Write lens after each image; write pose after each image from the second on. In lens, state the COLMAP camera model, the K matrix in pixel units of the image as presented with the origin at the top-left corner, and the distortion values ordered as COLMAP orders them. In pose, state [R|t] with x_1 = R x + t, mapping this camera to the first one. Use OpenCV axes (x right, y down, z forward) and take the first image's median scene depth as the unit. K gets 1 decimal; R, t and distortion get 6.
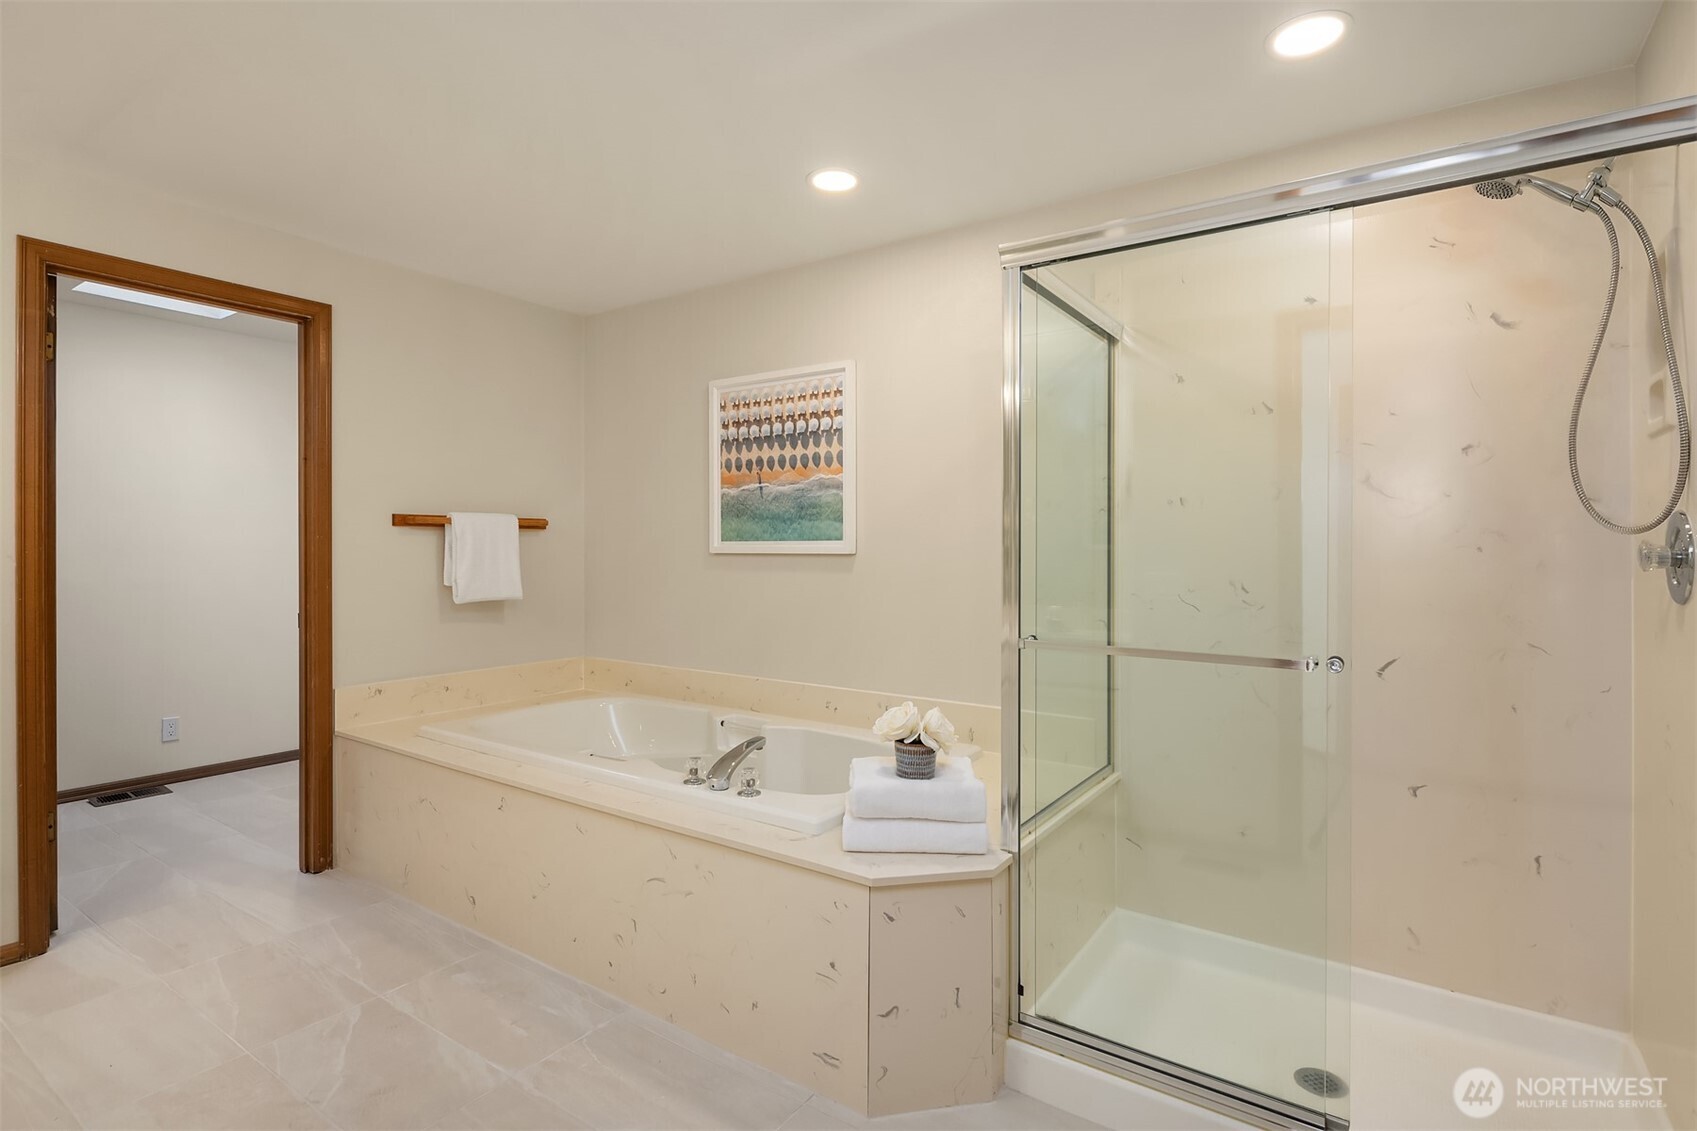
lens RADIAL K [[831.1, 0, 847.7], [0, 831.1, 554.2], [0, 0, 1]] dist [0.000069, -0.000004]
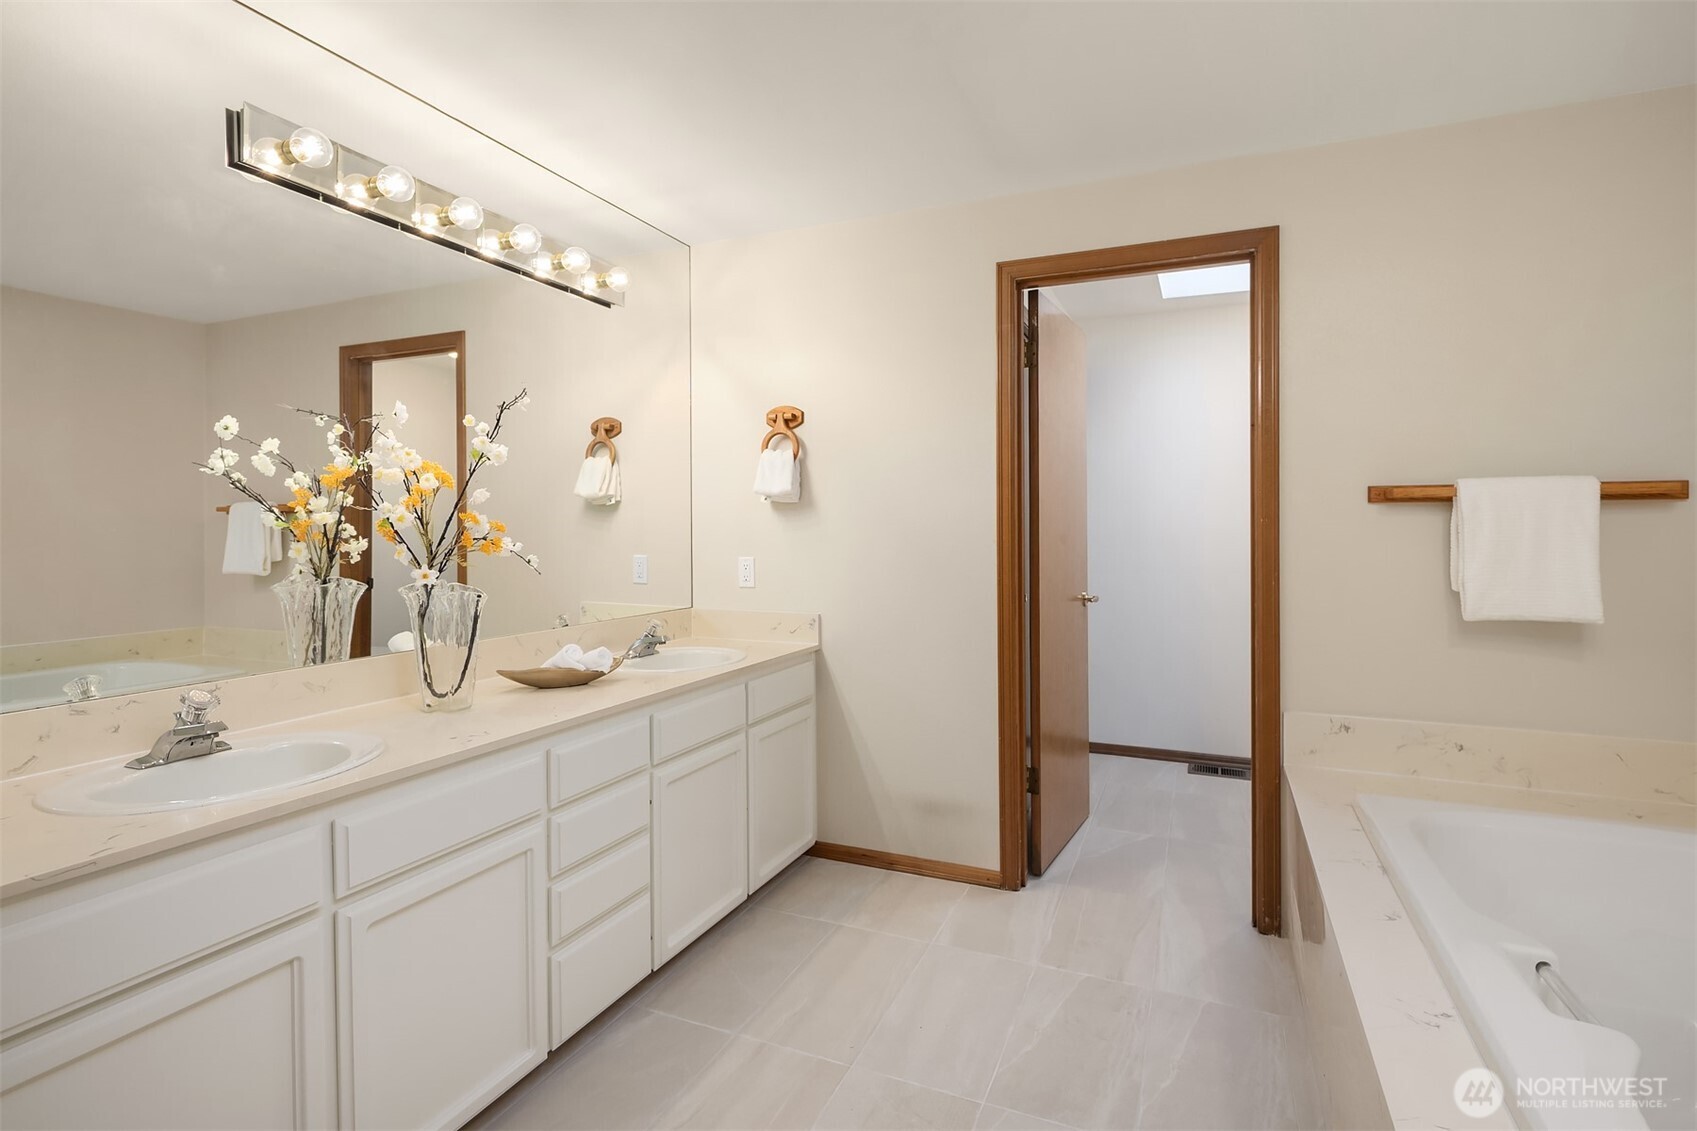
lens RADIAL K [[831.1, 0, 851.3], [0, 831.1, 542.7], [0, 0, 1]] dist [0.000069, -0.000004]
pose [[0.196163, 0.013910, -0.980473, 0.071089], [-0.004799, 0.999901, 0.013225, -0.007286], [0.980560, 0.002111, 0.196210, 0.418756]]
